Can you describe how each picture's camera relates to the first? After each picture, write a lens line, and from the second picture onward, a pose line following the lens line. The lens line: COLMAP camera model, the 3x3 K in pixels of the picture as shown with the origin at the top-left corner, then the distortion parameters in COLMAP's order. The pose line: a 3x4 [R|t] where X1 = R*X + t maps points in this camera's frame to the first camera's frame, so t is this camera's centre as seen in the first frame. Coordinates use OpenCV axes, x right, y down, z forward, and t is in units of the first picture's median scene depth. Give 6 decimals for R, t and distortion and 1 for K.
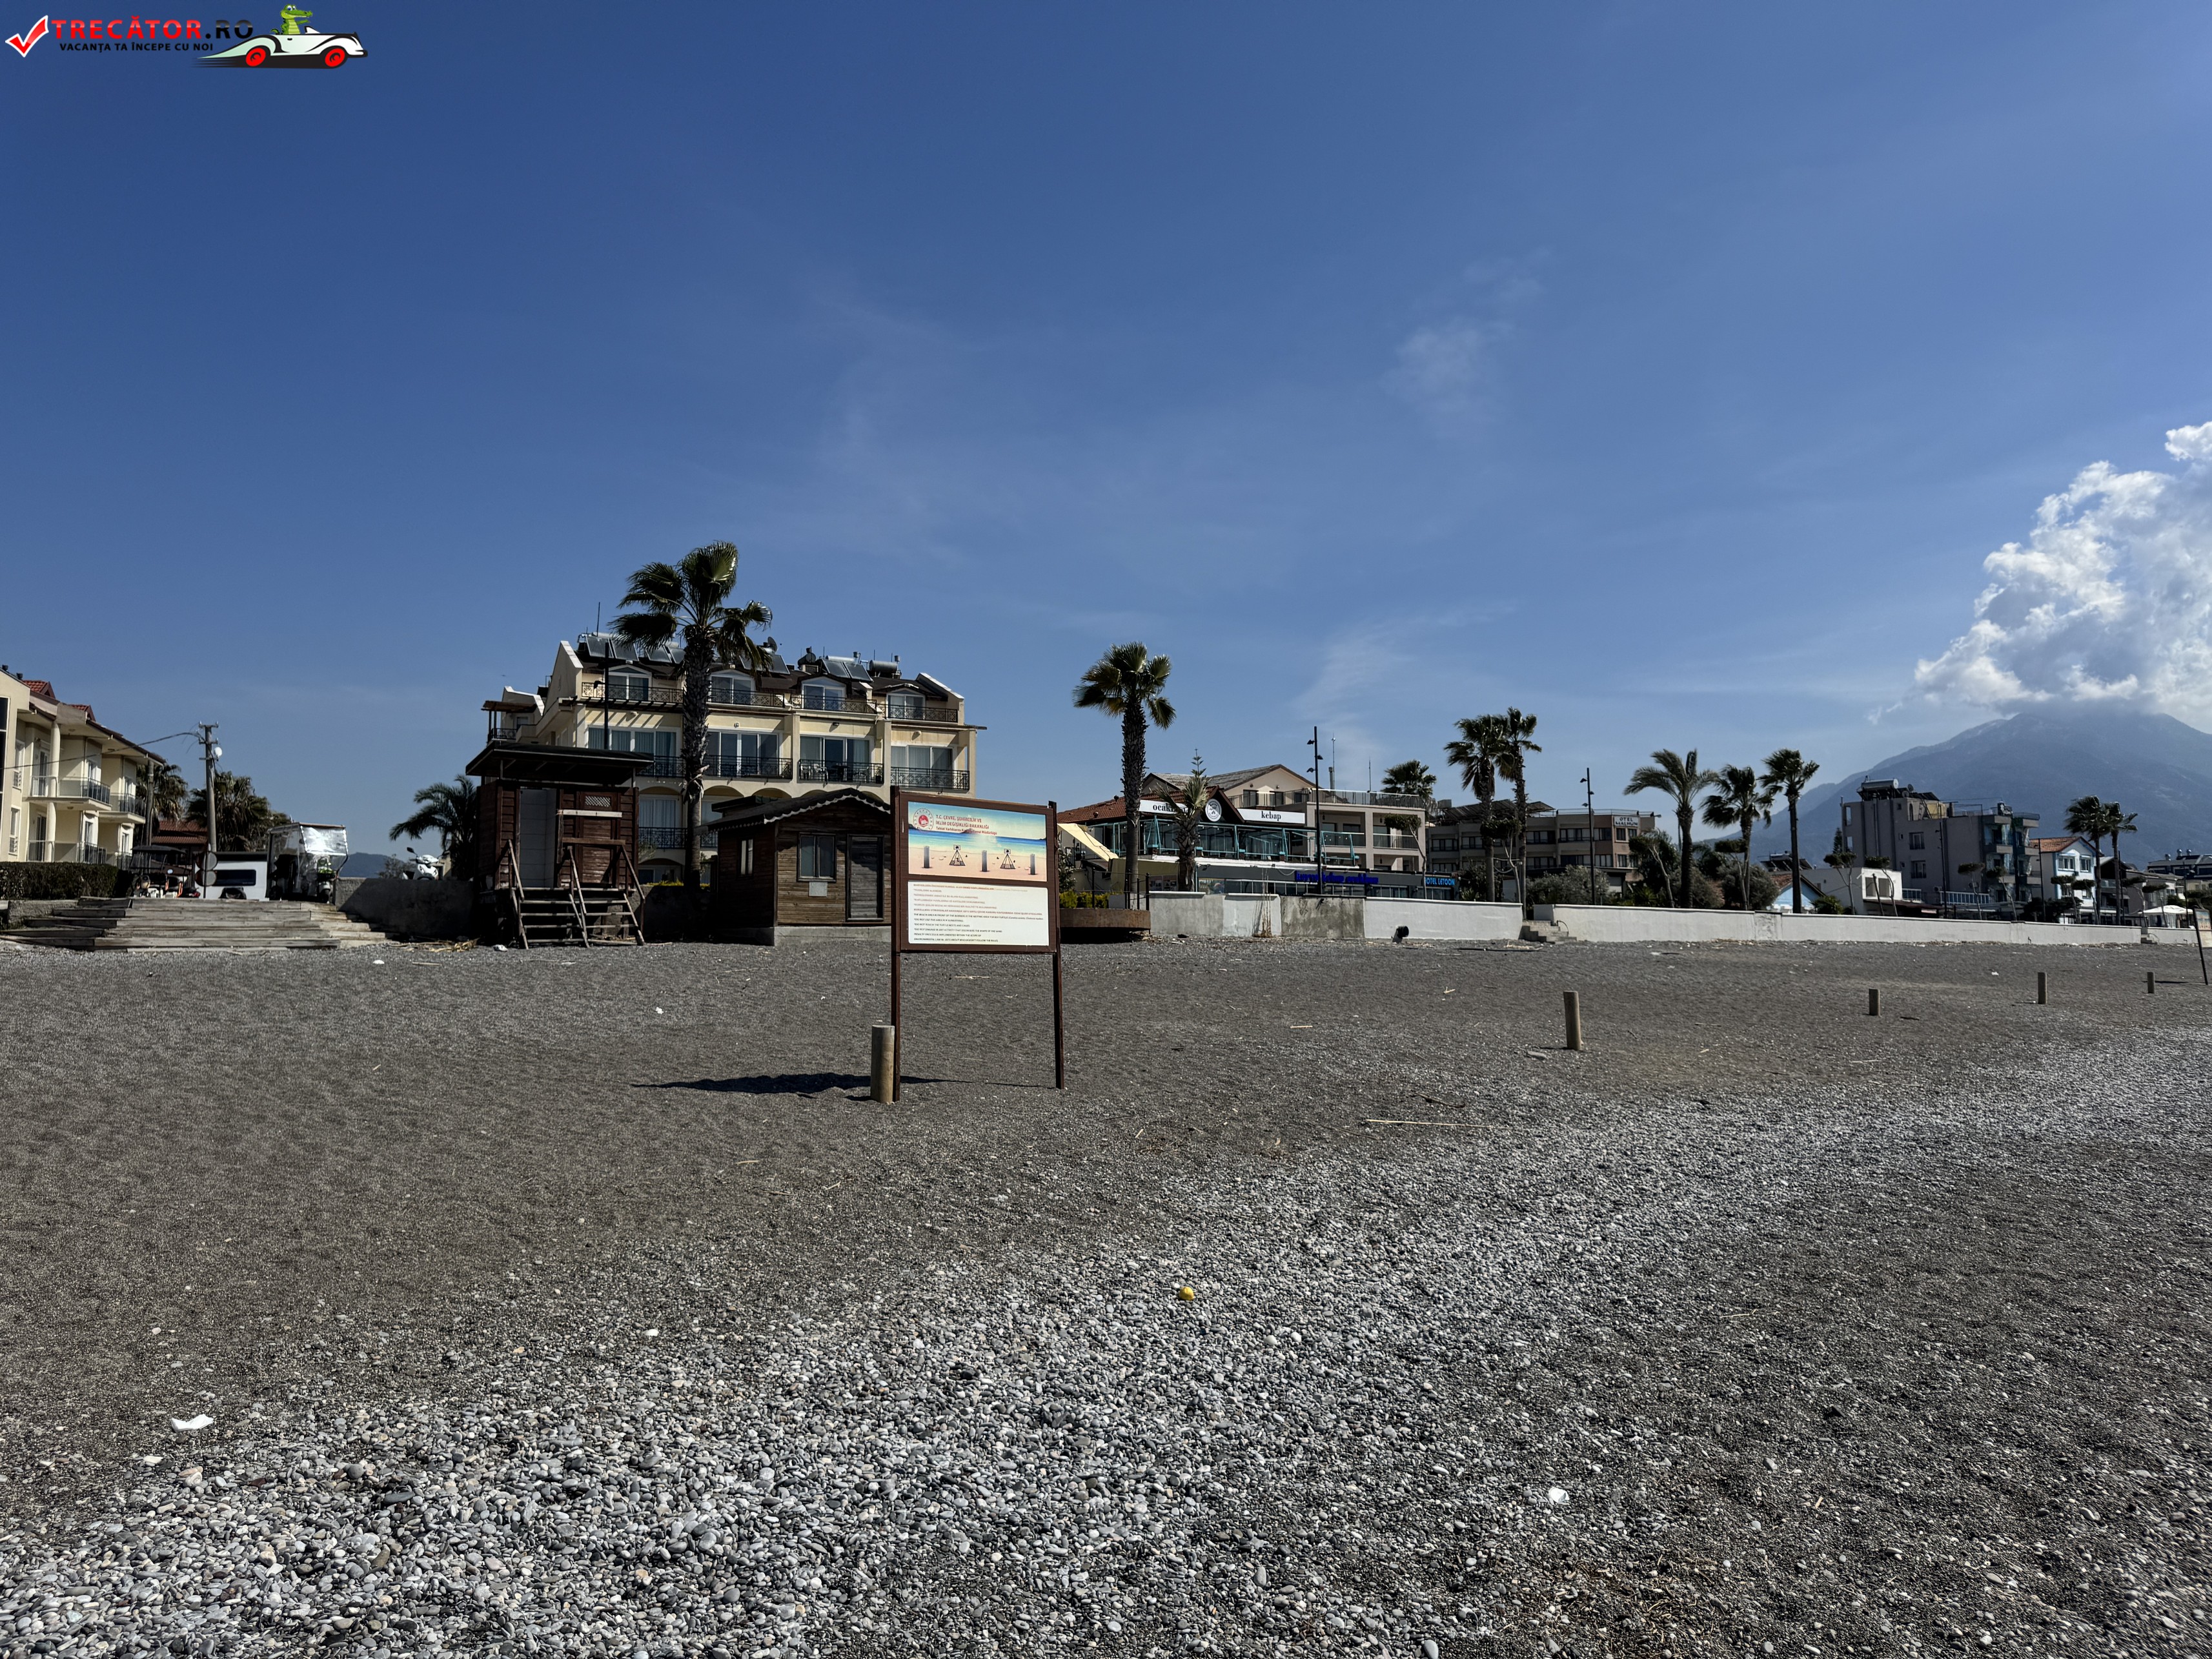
lens RADIAL K [[1560.0, 0, 1082.2], [0, 1560.0, 838.2], [0, 0, 1]] dist [0.026827, -0.037513]
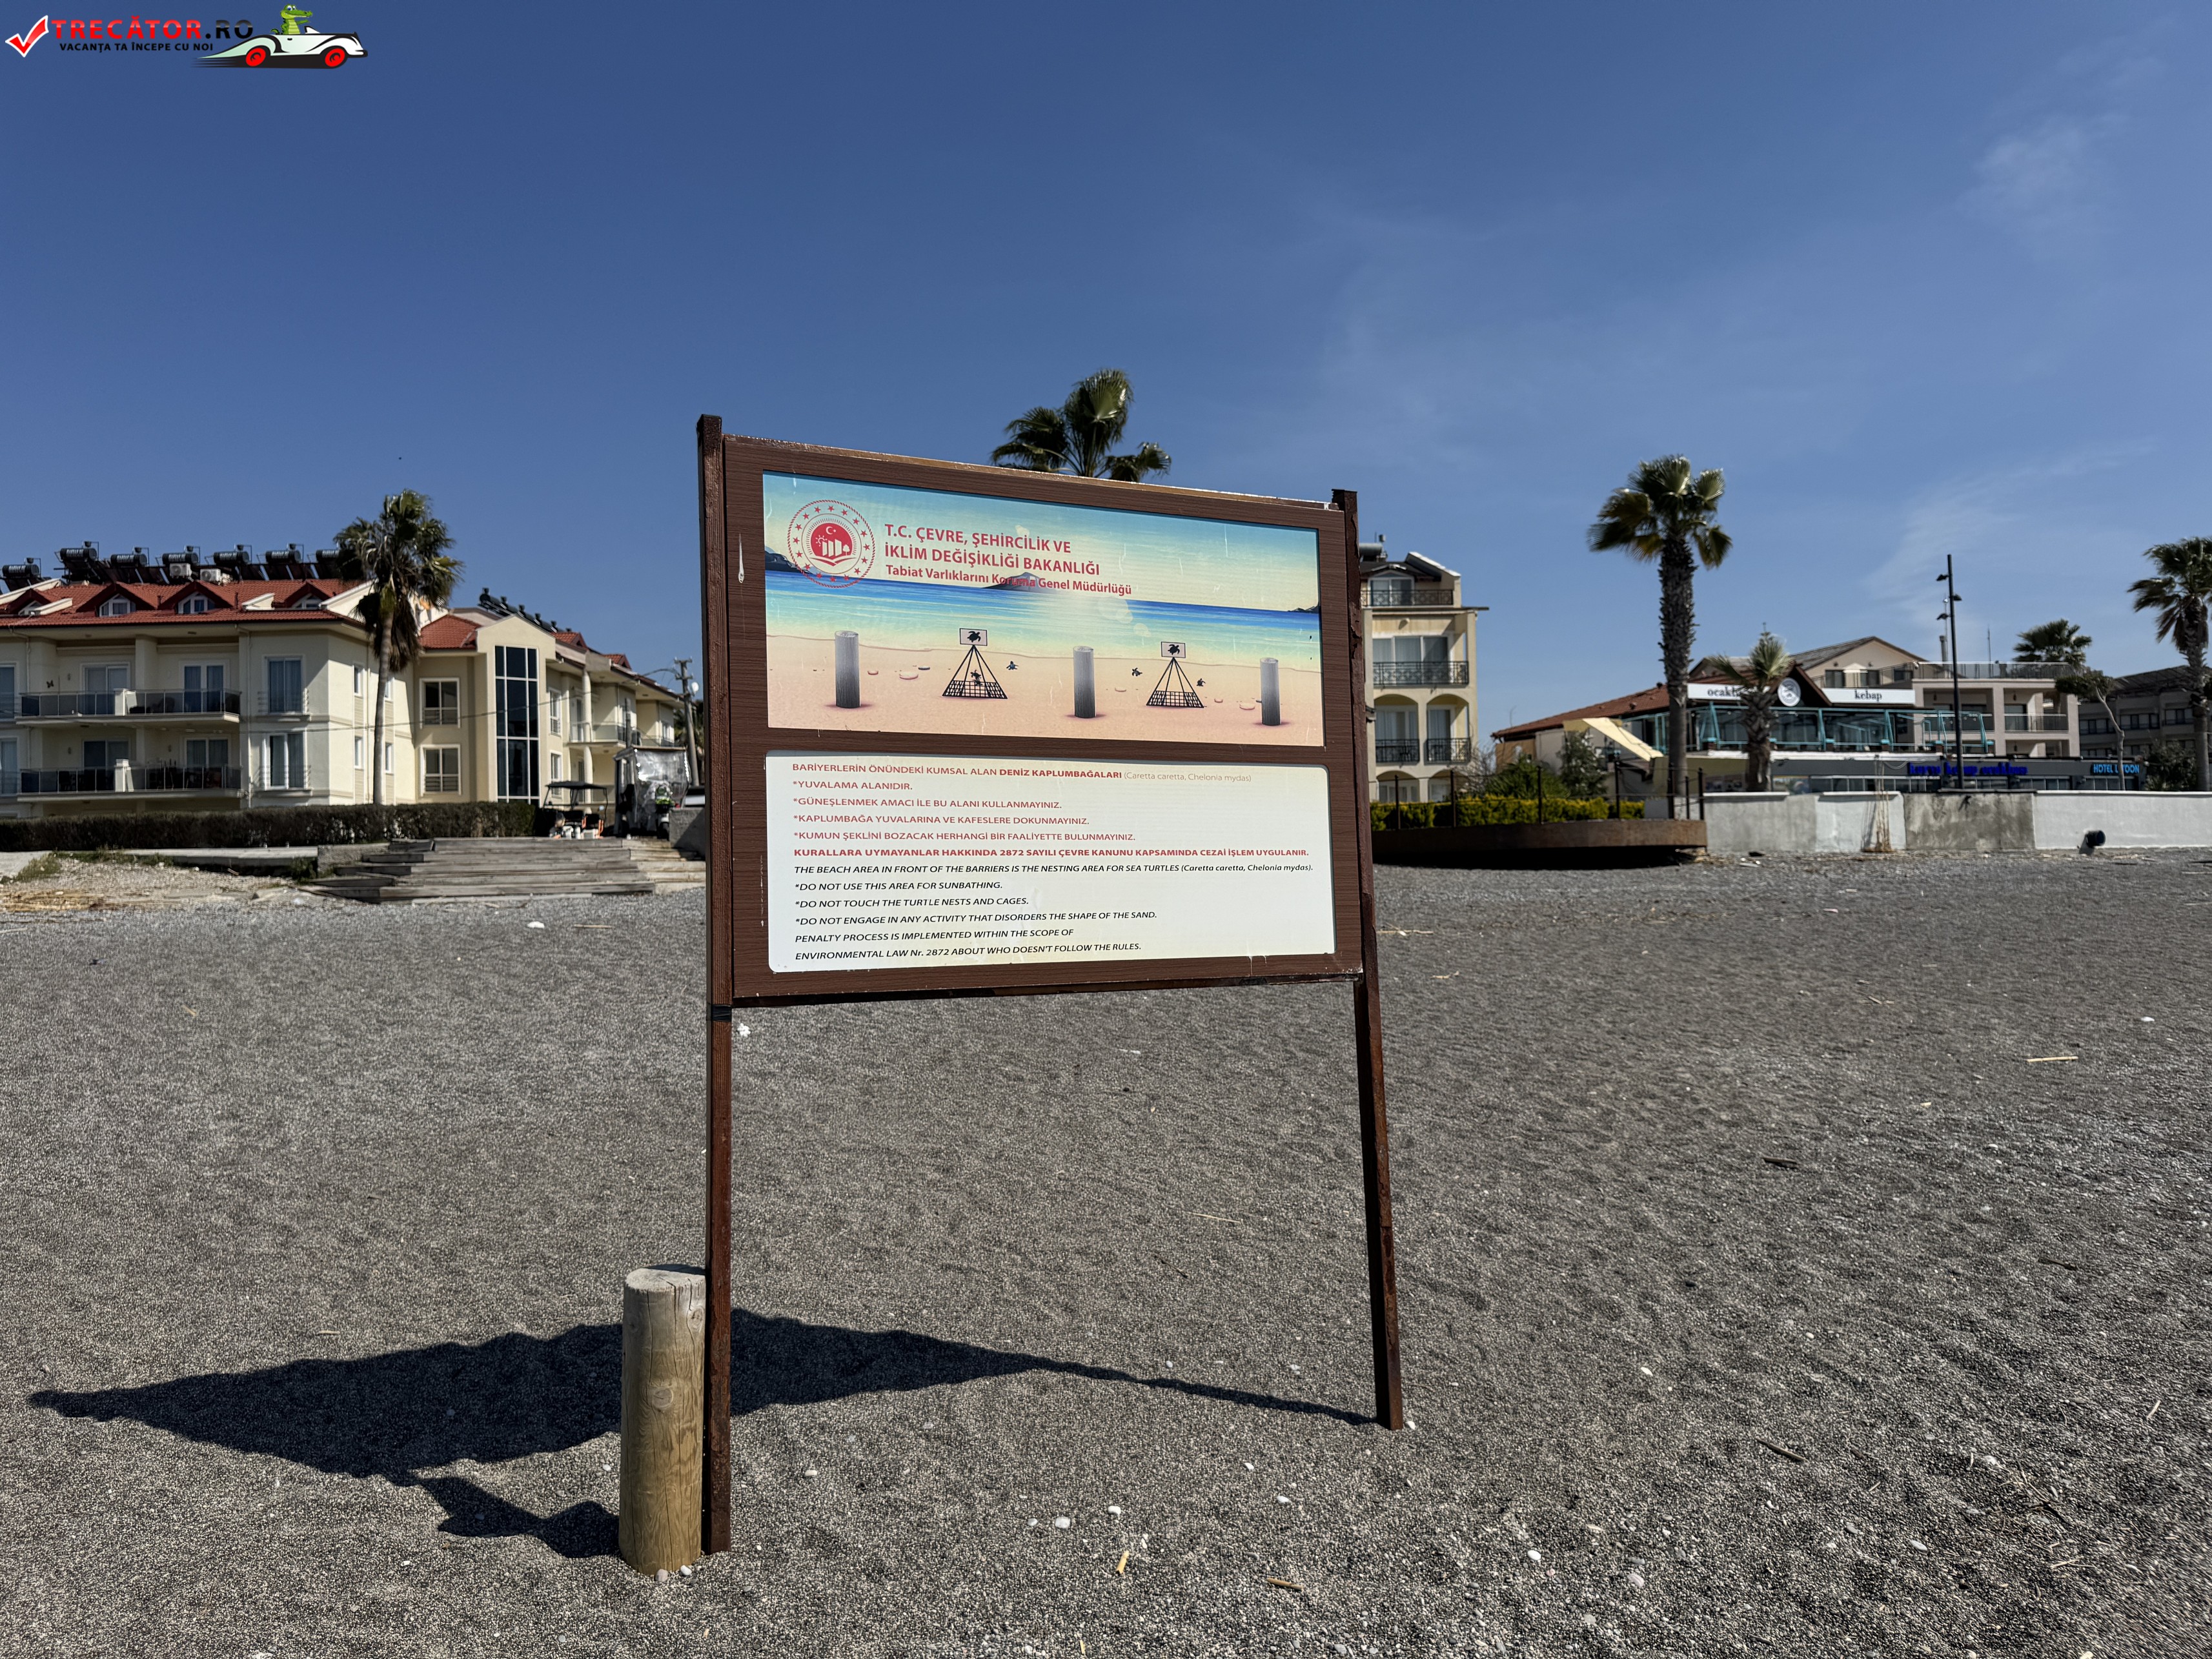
lens RADIAL K [[1560.0, 0, 1077.1], [0, 1560.0, 815.1], [0, 0, 1]] dist [0.026827, -0.037513]
pose [[0.942670, -0.029706, -0.332401, 0.006048], [0.042387, 0.998621, 0.030961, 0.005568], [0.331023, -0.043275, 0.942630, 0.129792]]
